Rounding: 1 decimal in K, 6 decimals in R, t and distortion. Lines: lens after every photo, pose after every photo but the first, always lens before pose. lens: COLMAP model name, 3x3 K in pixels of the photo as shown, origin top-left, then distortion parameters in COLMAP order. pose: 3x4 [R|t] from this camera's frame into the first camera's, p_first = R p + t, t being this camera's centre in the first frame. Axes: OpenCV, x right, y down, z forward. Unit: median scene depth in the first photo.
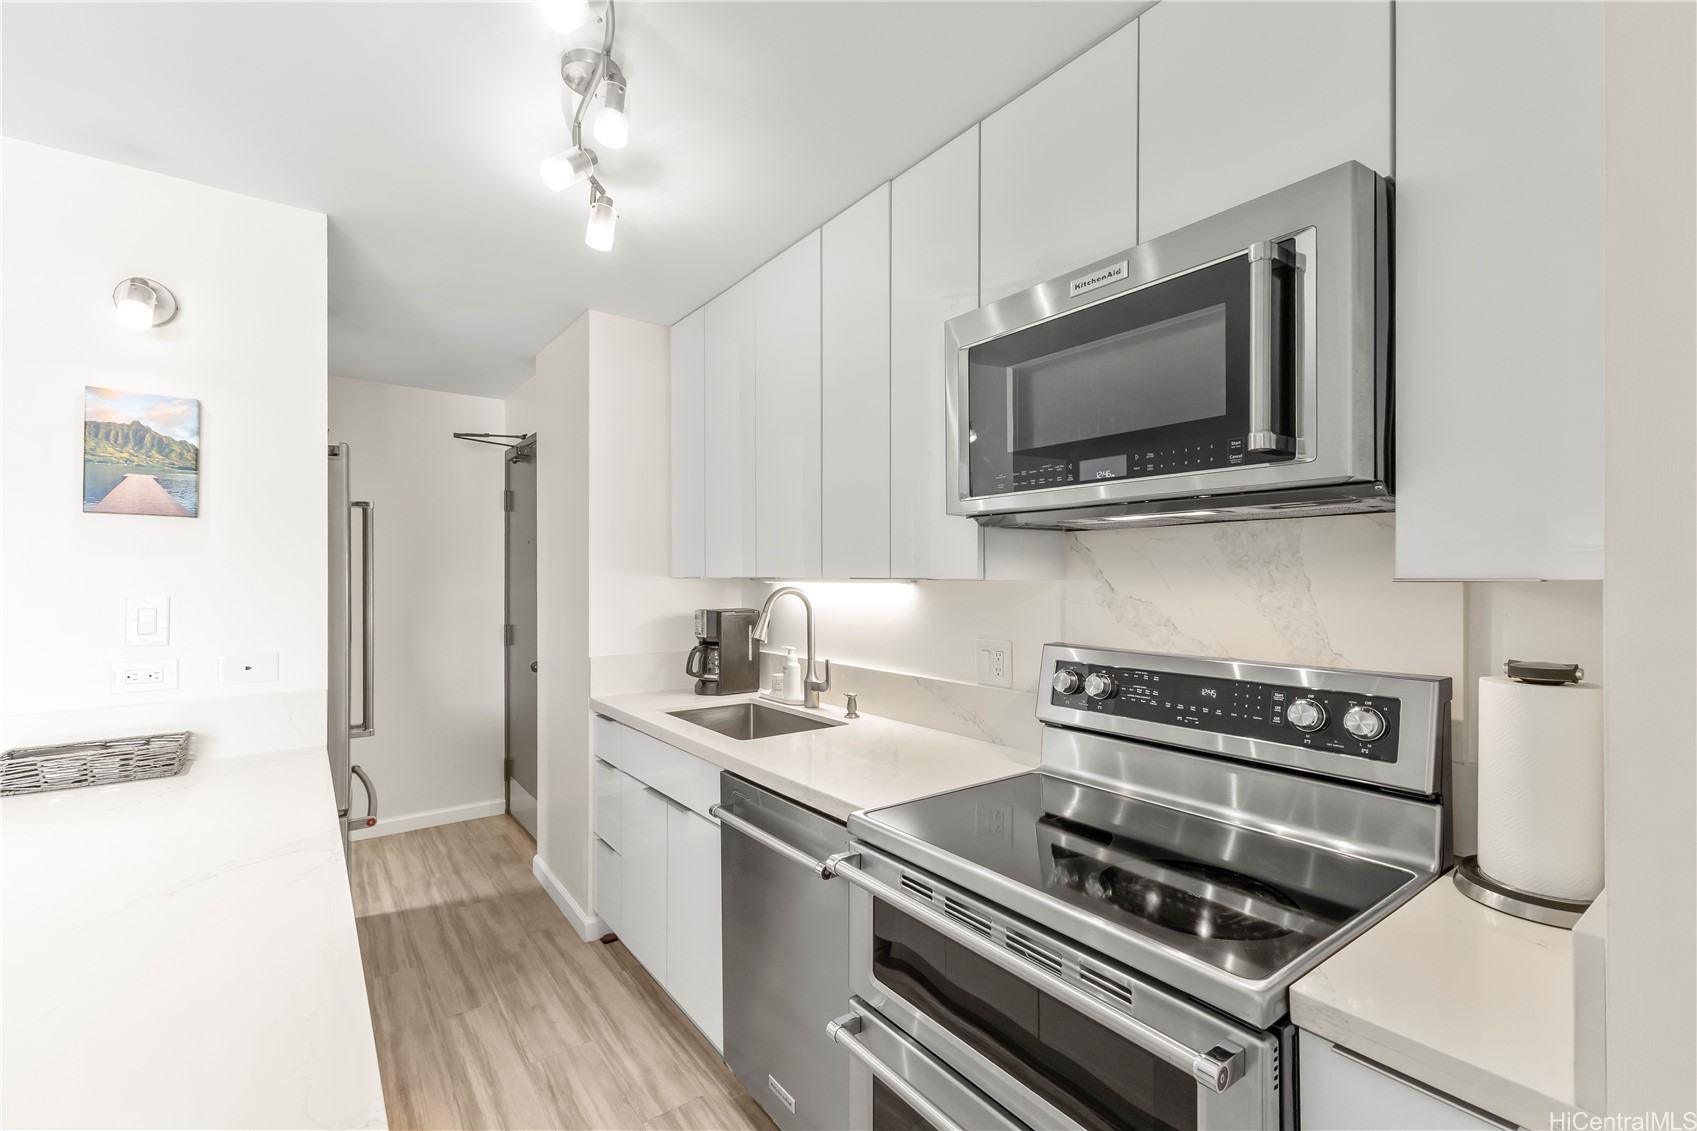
lens RADIAL K [[734.5, 0, 840.8], [0, 734.5, 582.1], [0, 0, 1]] dist [0.016335, -0.004503]
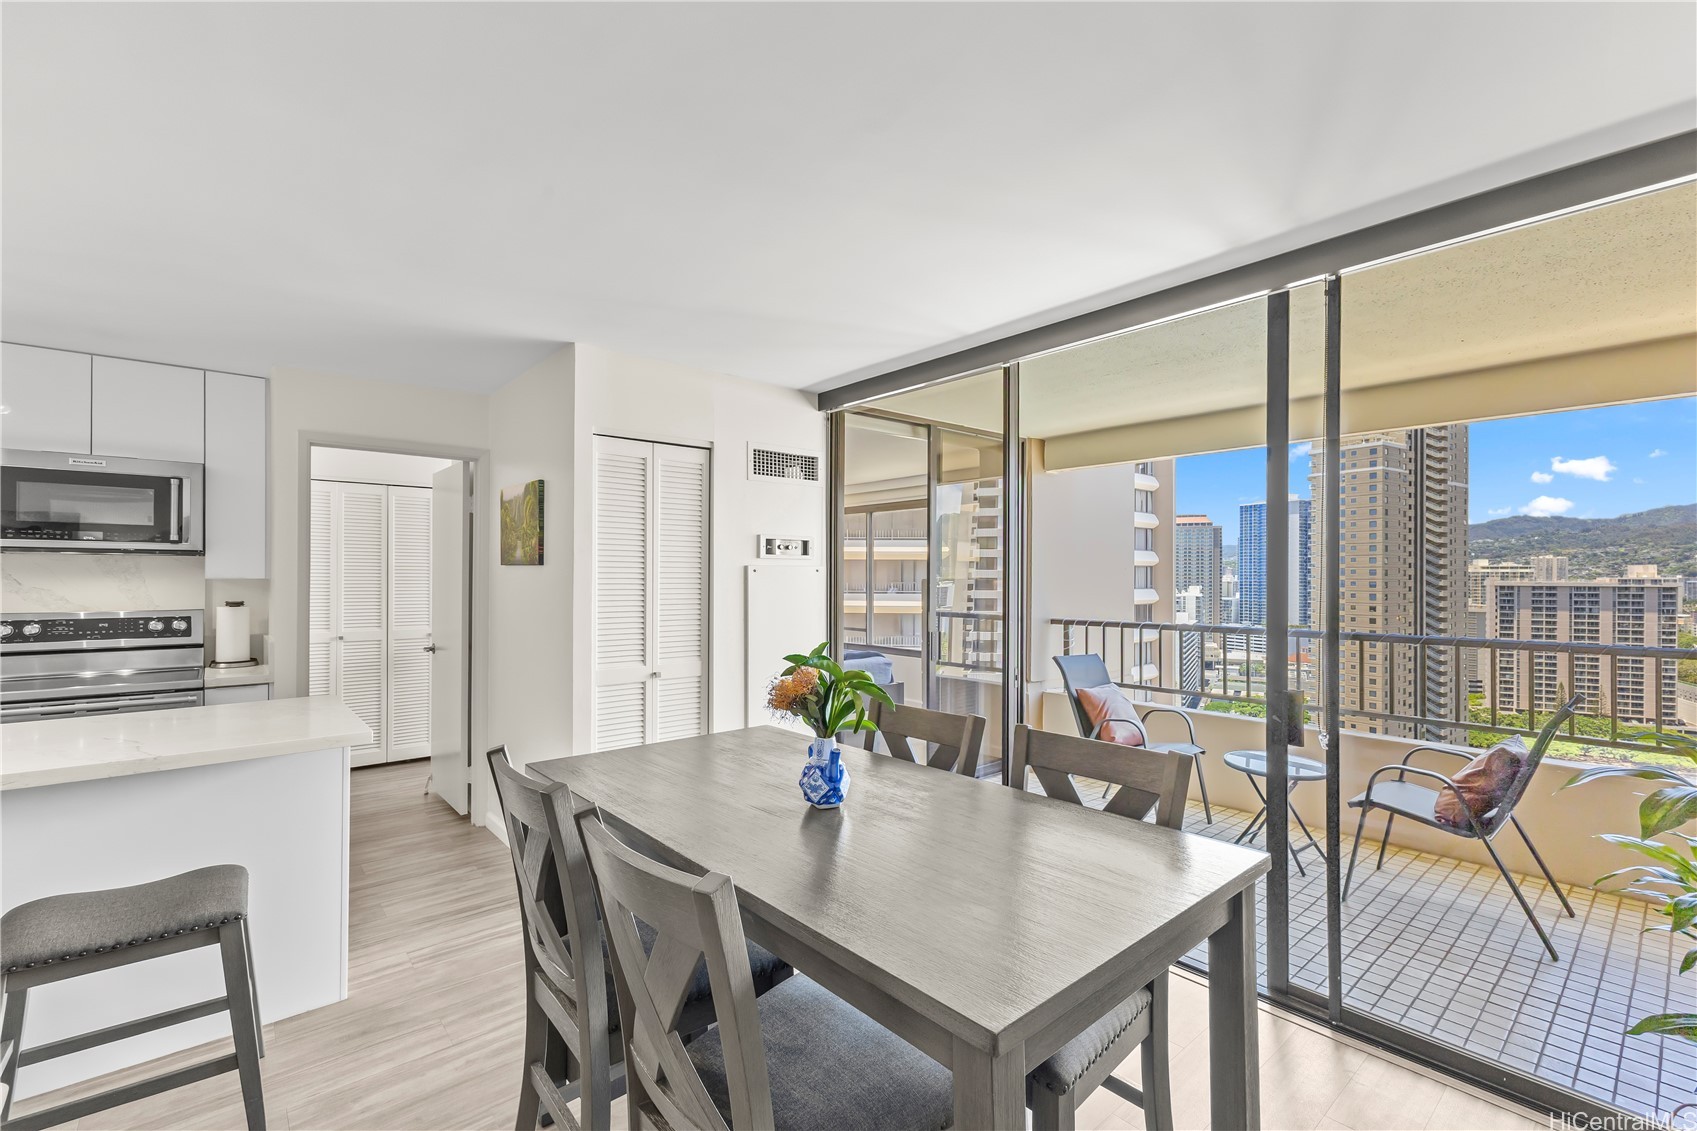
lens RADIAL K [[734.5, 0, 853.4], [0, 734.5, 572.7], [0, 0, 1]] dist [0.016335, -0.004503]
pose [[-0.081671, 0.004492, 0.996649, -2.073555], [0.004051, 0.999983, -0.004175, -0.003717], [-0.996651, 0.003697, -0.081687, -1.228328]]
